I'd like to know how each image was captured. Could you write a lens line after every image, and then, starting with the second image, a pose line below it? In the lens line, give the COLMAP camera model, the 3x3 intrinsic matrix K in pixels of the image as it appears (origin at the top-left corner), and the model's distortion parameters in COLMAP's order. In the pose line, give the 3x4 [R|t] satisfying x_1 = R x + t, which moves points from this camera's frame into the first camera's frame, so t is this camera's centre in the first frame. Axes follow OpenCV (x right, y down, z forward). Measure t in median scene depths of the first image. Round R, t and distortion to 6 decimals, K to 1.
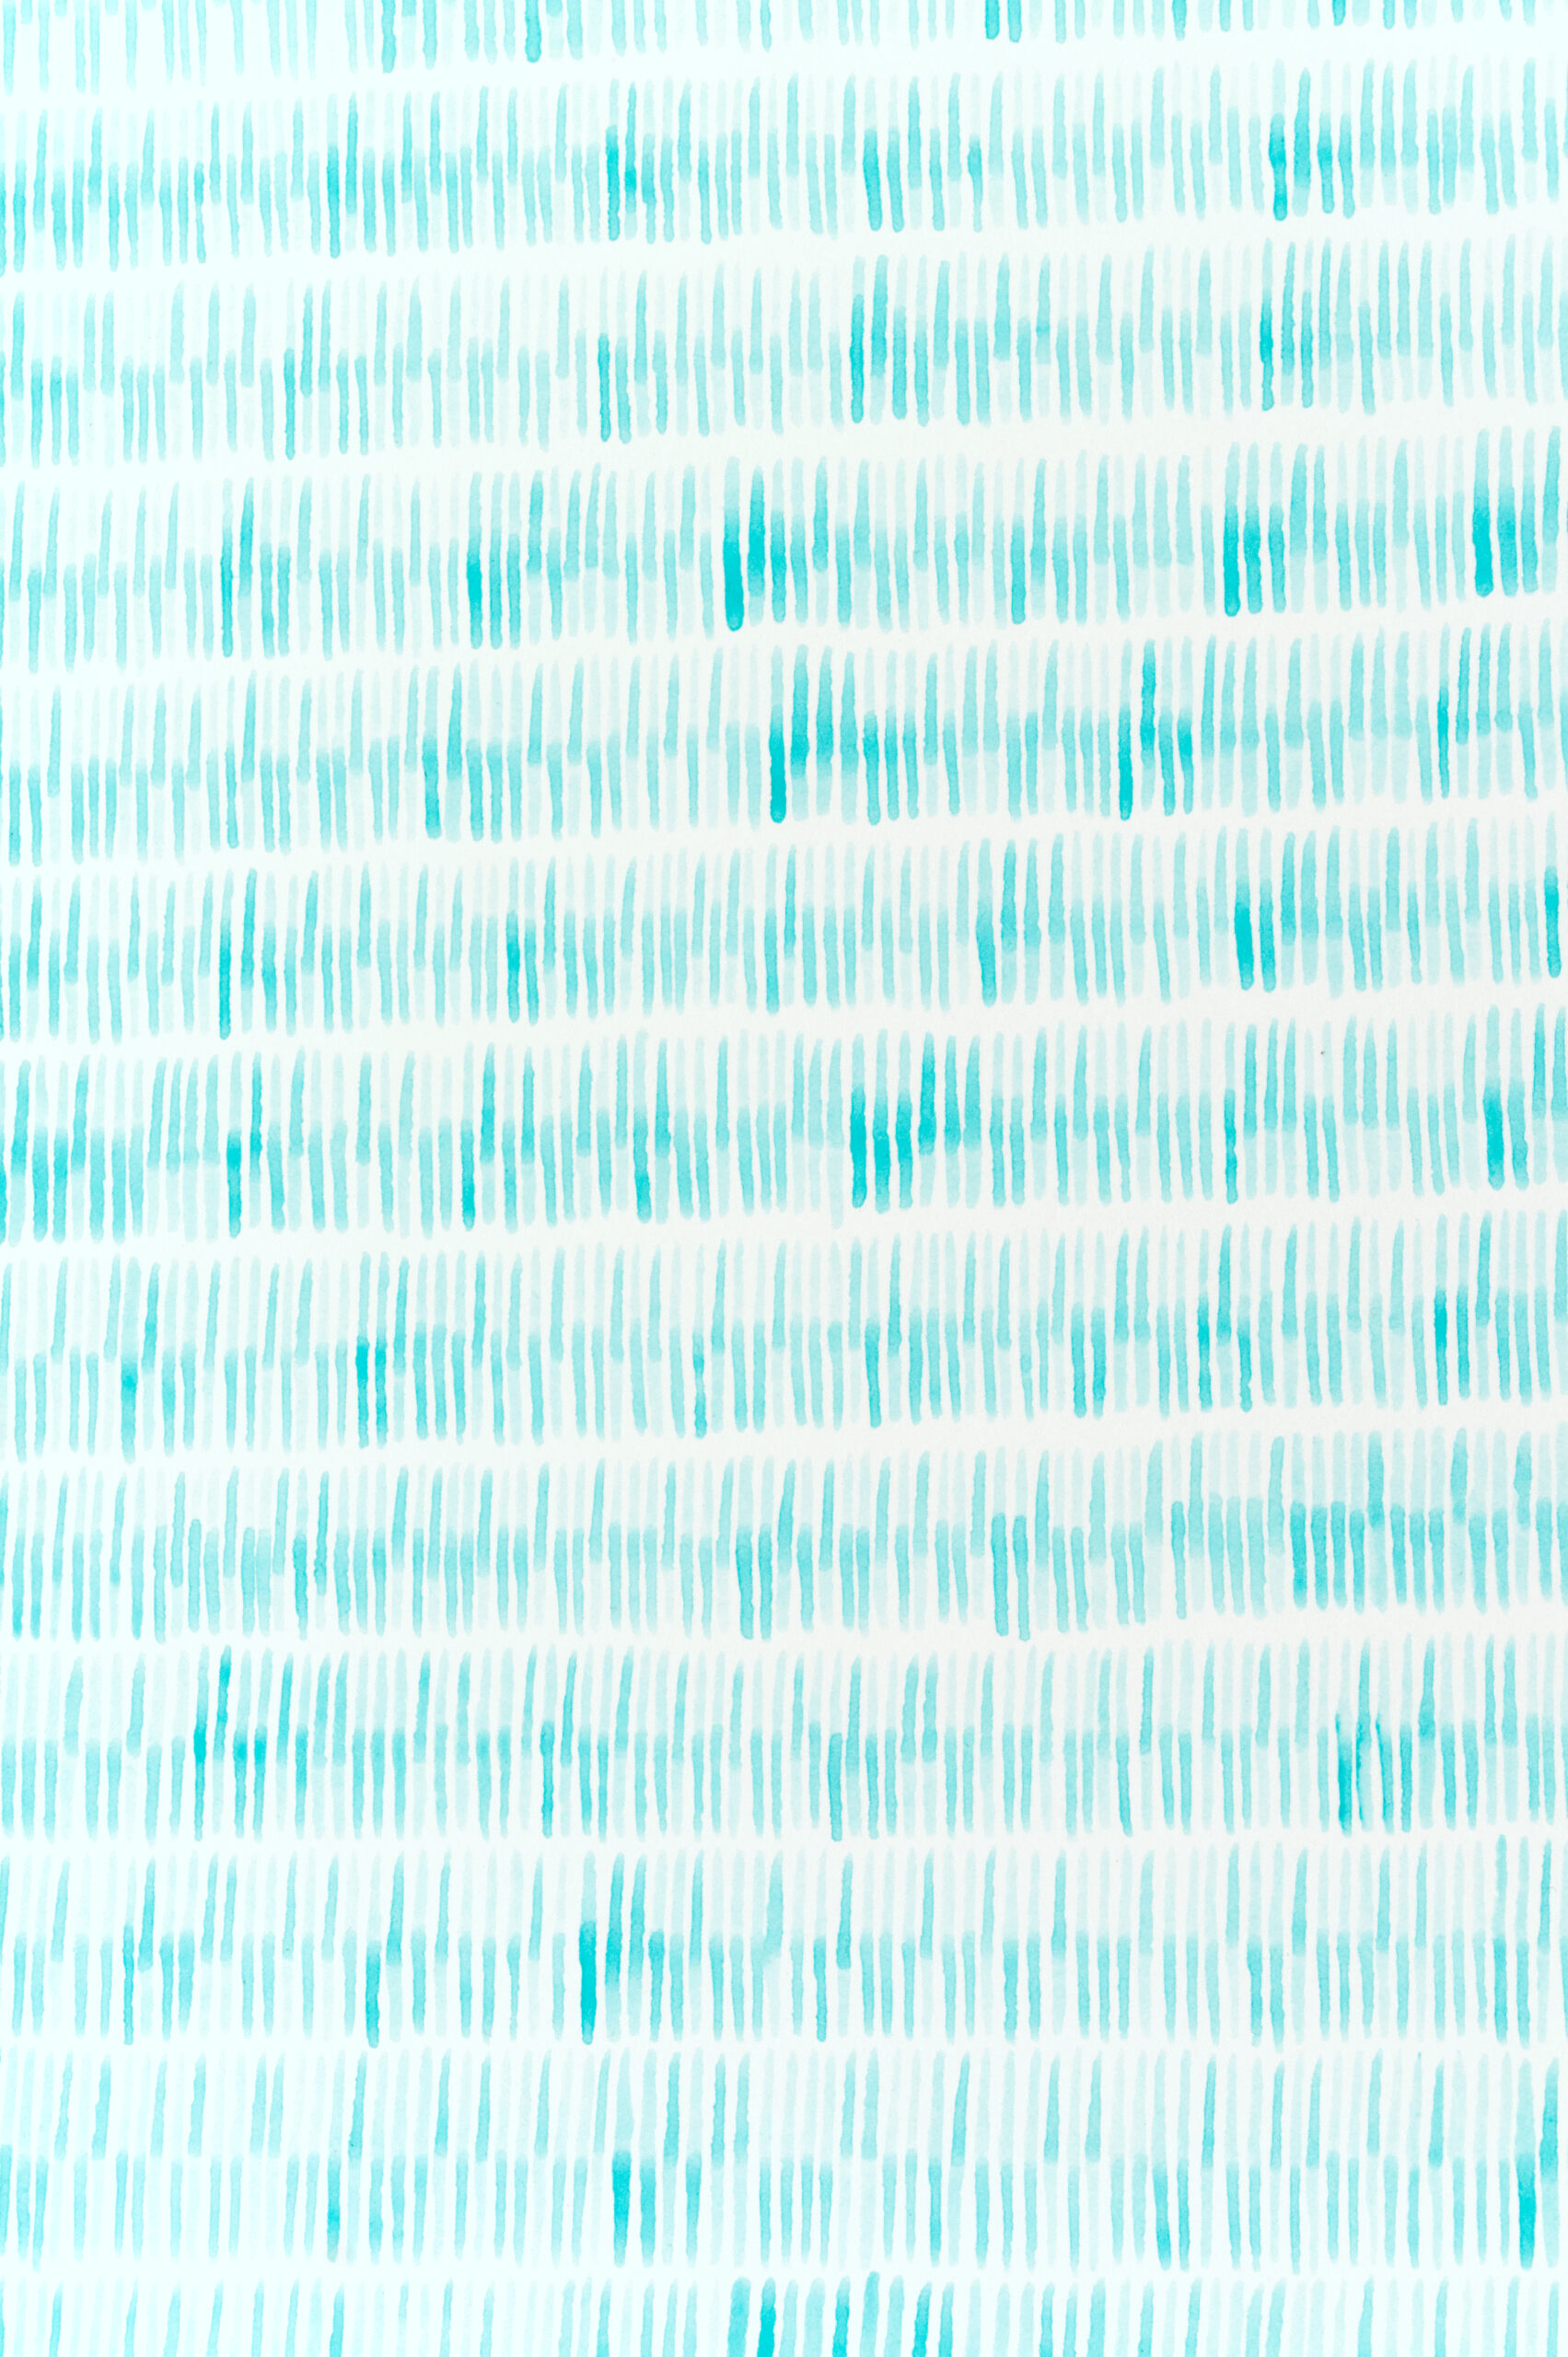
lens RADIAL K [[5447.3, 0, 775.3], [0, 5447.3, 1175.9], [0, 0, 1]] dist [-0.047020, 0.000000]
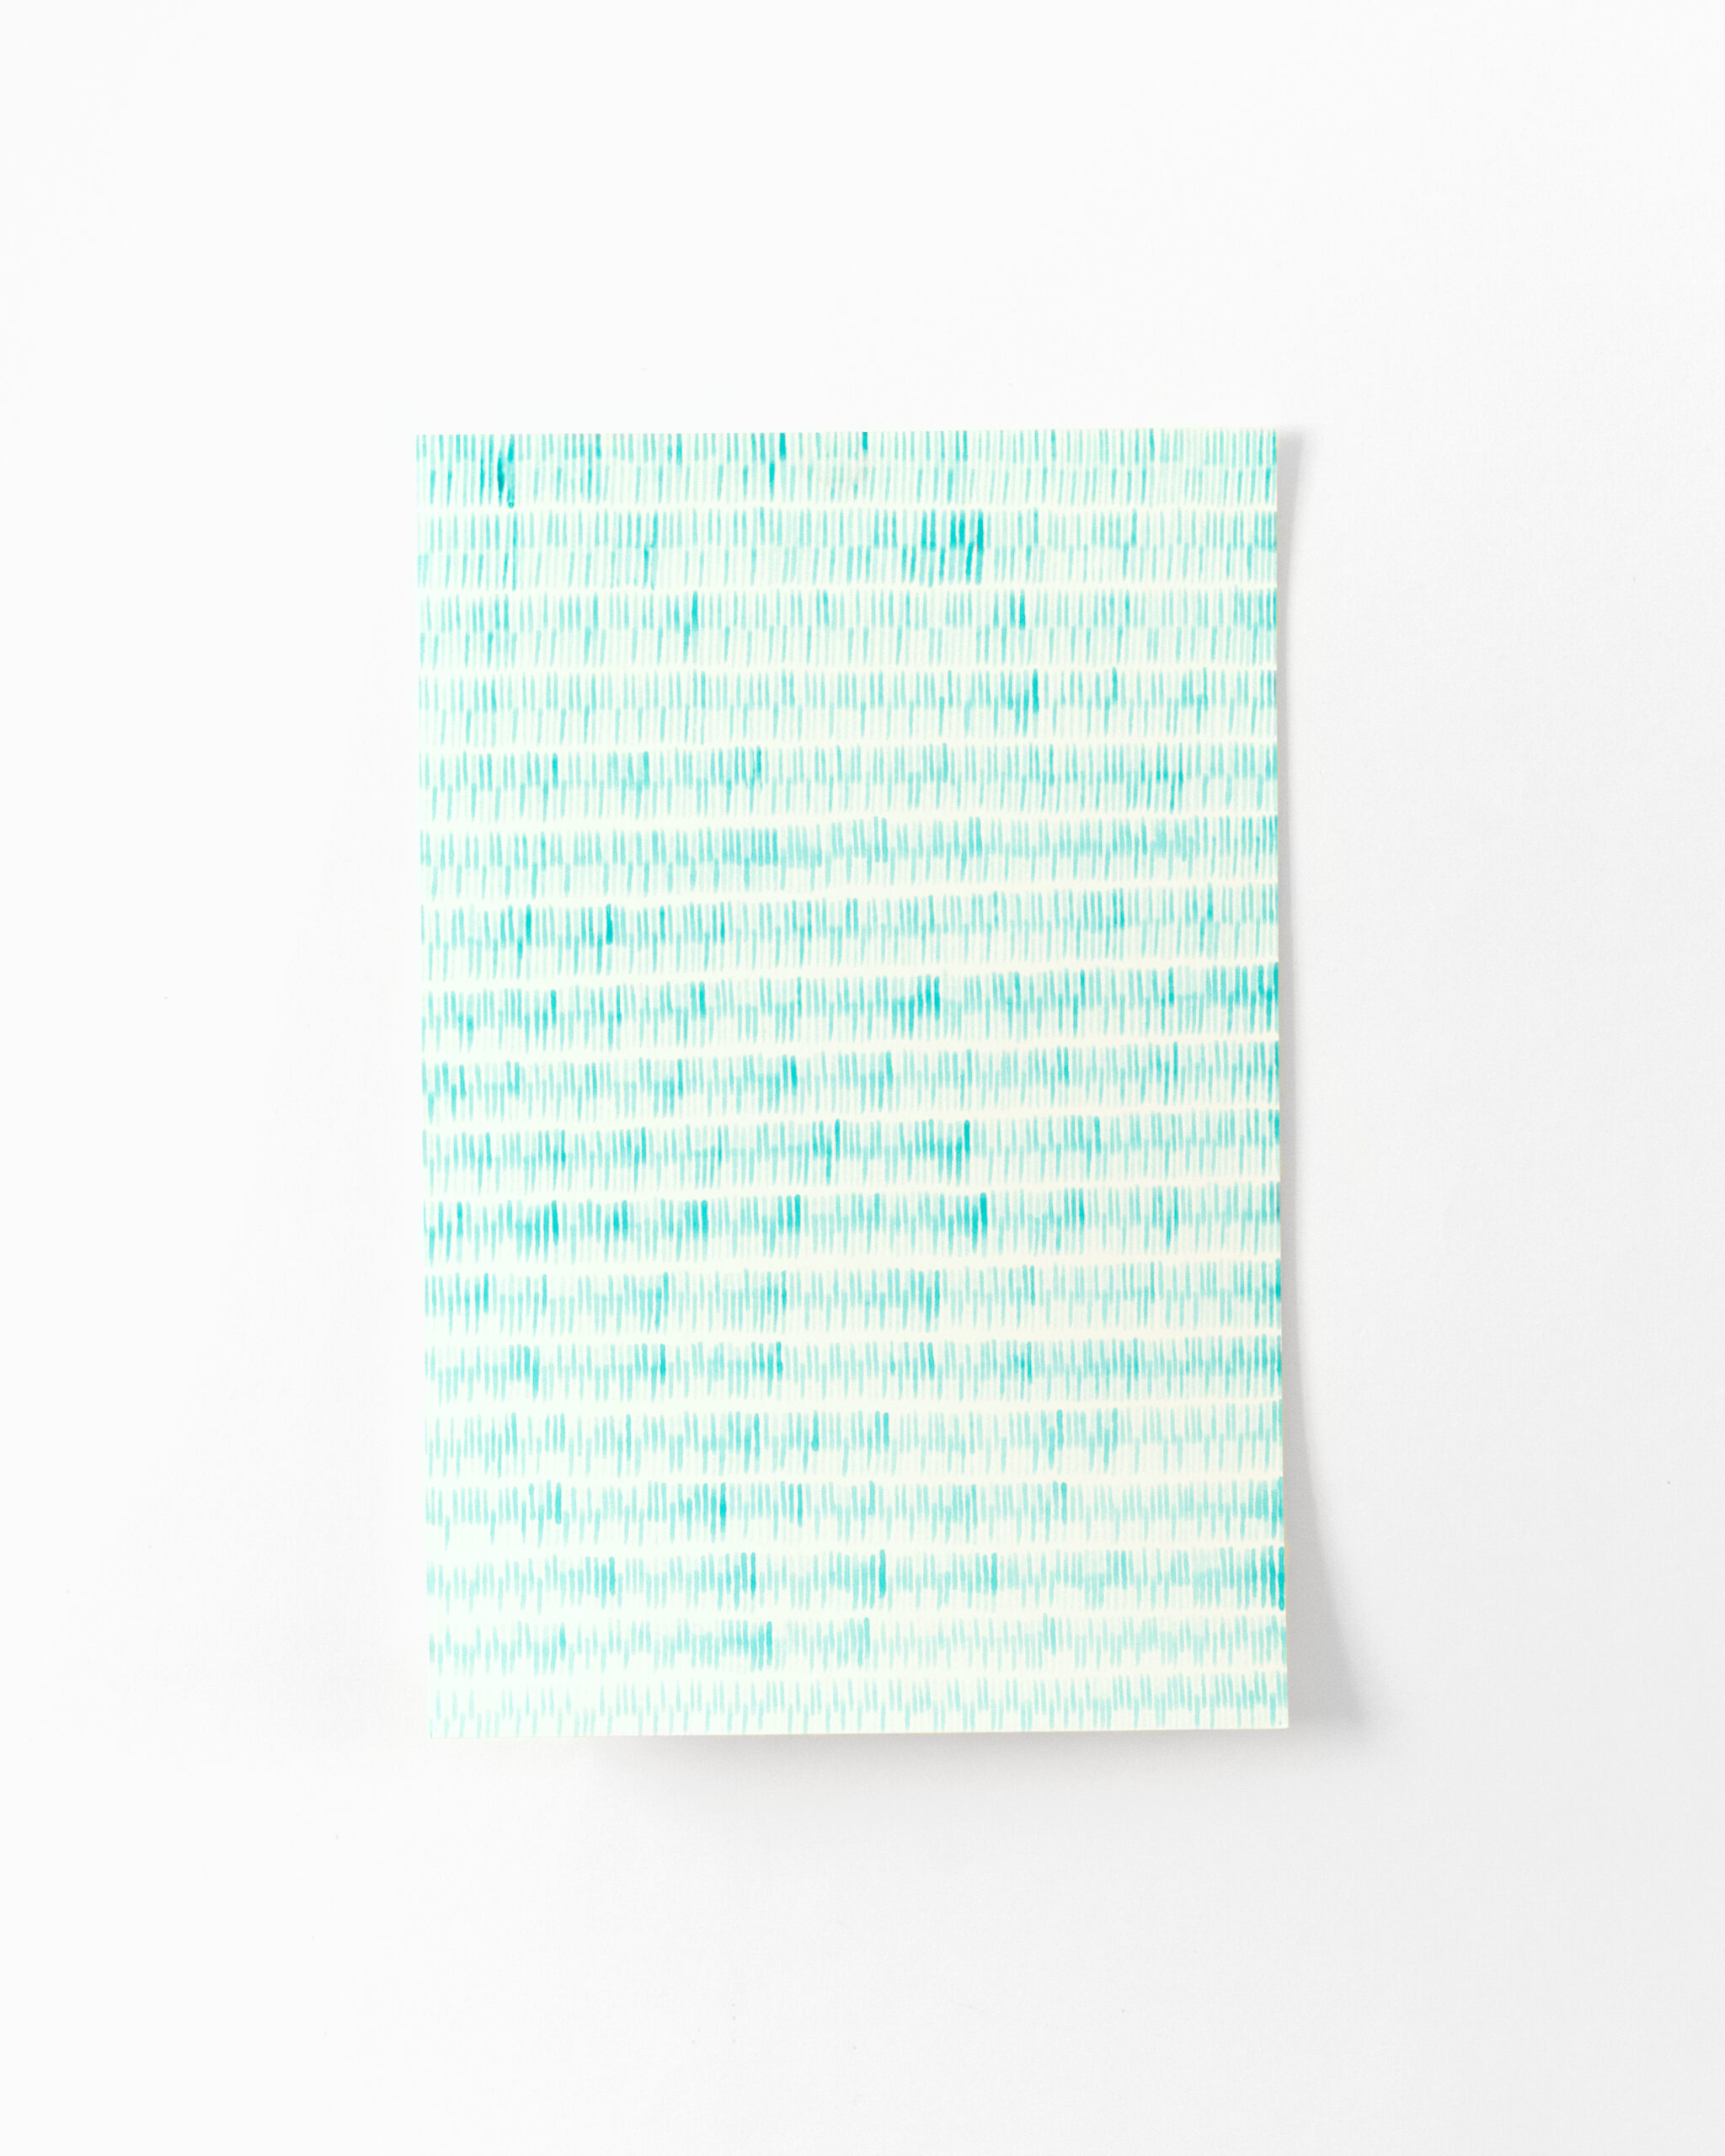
lens RADIAL K [[5470.0, 0, 856.4], [0, 5470.0, 1078.1], [0, 0, 1]] dist [-0.184566, 0.000000]
pose [[-0.998342, 0.001976, 0.057534, -0.100940], [0.003592, -0.995325, 0.096513, -0.306805], [0.057456, 0.096559, 0.993668, -1.692833]]
